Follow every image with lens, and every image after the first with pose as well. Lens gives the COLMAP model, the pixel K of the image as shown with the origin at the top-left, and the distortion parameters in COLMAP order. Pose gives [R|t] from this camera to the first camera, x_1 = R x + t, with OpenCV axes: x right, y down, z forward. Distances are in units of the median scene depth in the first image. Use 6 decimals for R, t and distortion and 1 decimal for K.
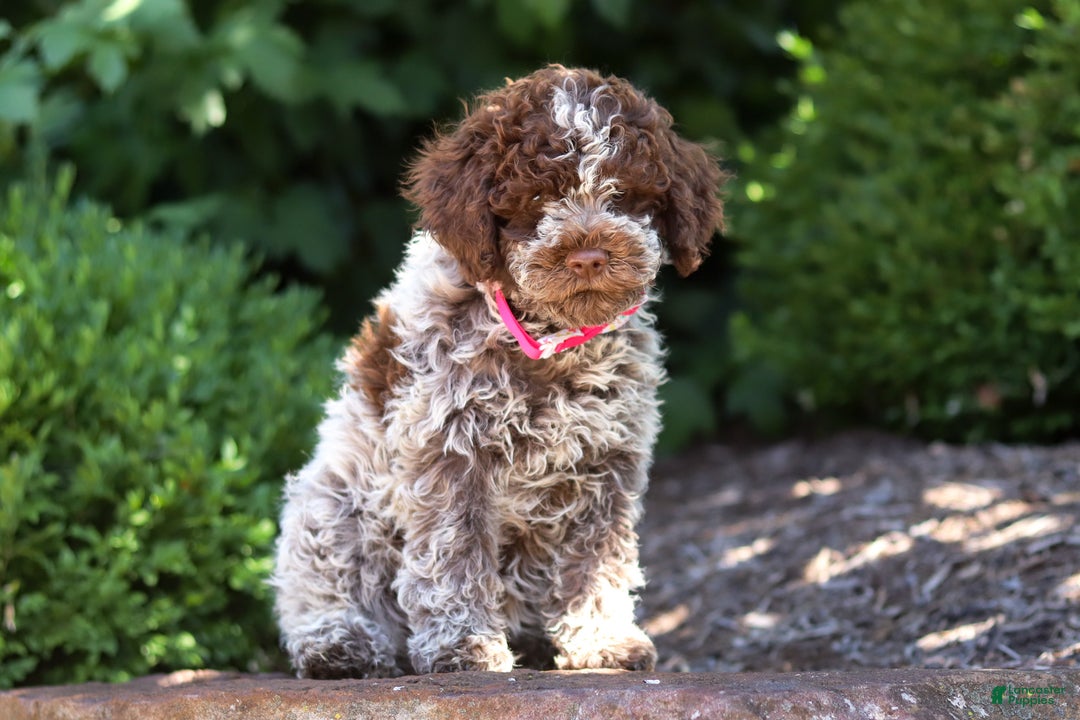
lens RADIAL K [[2942.2, 0, 540.8], [0, 2942.2, 300.5], [0, 0, 1]] dist [-0.071069, -0.304452]
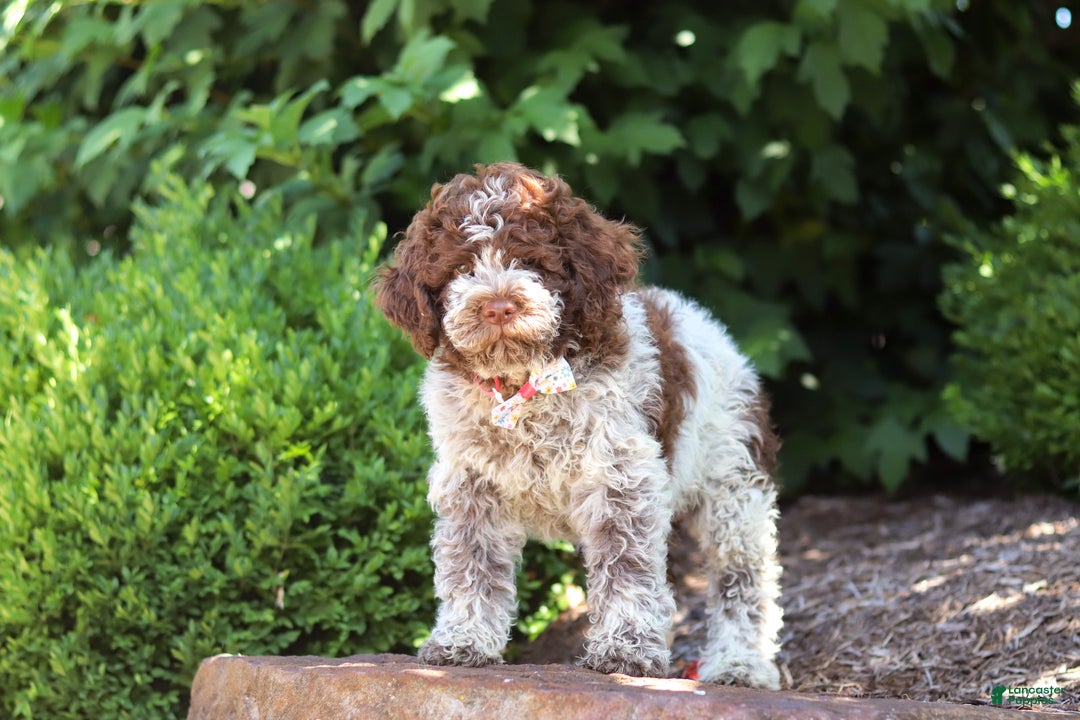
lens RADIAL K [[2832.9, 0, 564.9], [0, 2832.9, 359.0], [0, 0, 1]] dist [-0.046312, -0.602456]
pose [[0.986274, 0.070357, -0.149374, 0.108996], [-0.067517, 0.997429, 0.024005, -0.029562], [0.150679, -0.013590, 0.988489, -0.165003]]
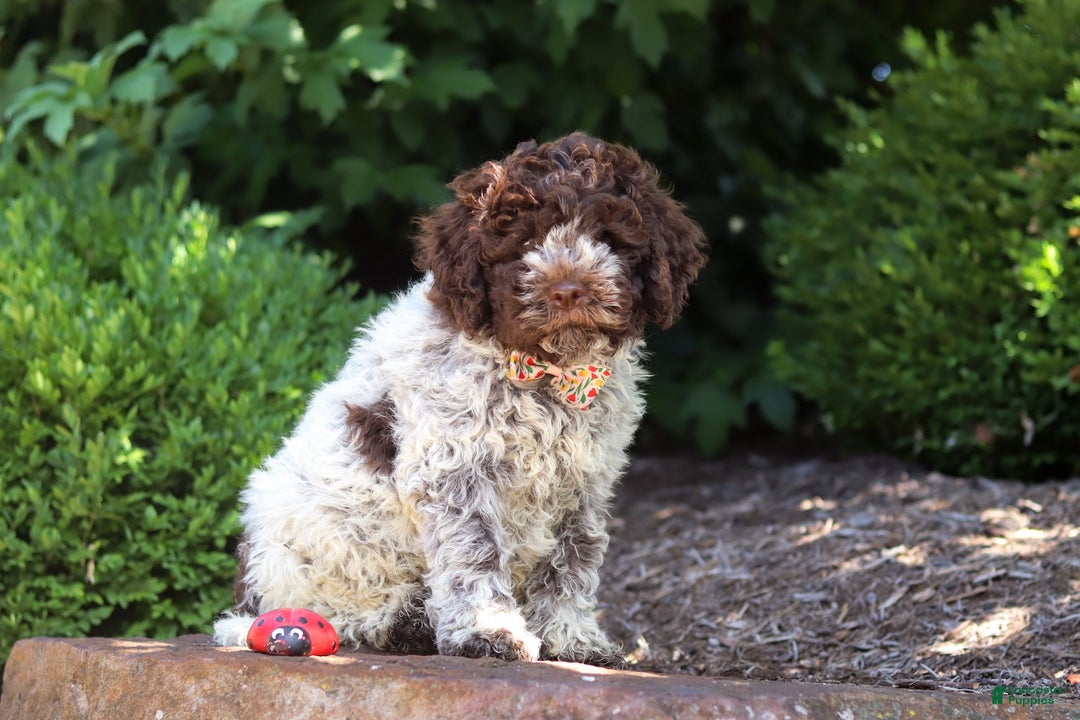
lens RADIAL K [[2769.7, 0, 571.1], [0, 2769.7, 361.9], [0, 0, 1]] dist [-0.057750, -0.404464]
pose [[0.996373, 0.070926, -0.047012, 0.052287], [-0.069359, 0.997007, 0.034163, -0.024273], [0.049295, -0.030778, 0.998310, -0.074353]]
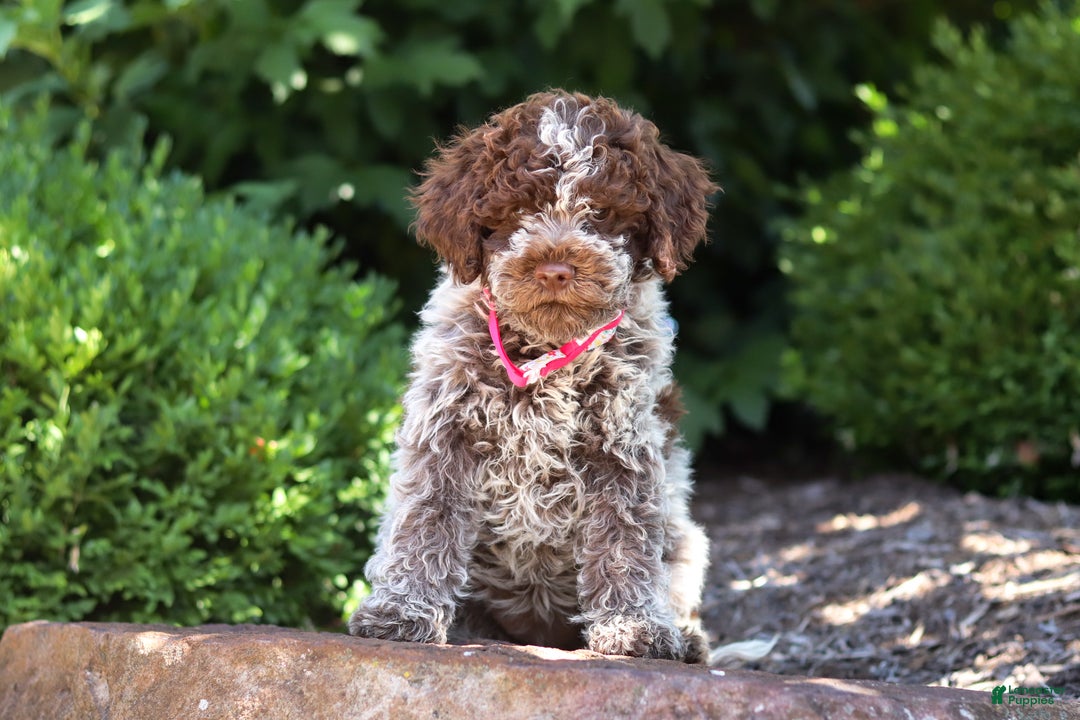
lens RADIAL K [[2806.0, 0, 501.1], [0, 2806.0, 358.3], [0, 0, 1]] dist [-0.081192, -0.204902]
pose [[0.994295, 0.105399, -0.016358, -0.022852], [-0.105323, 0.994423, 0.005446, 0.016458], [0.016841, -0.003692, 0.999851, 0.016386]]
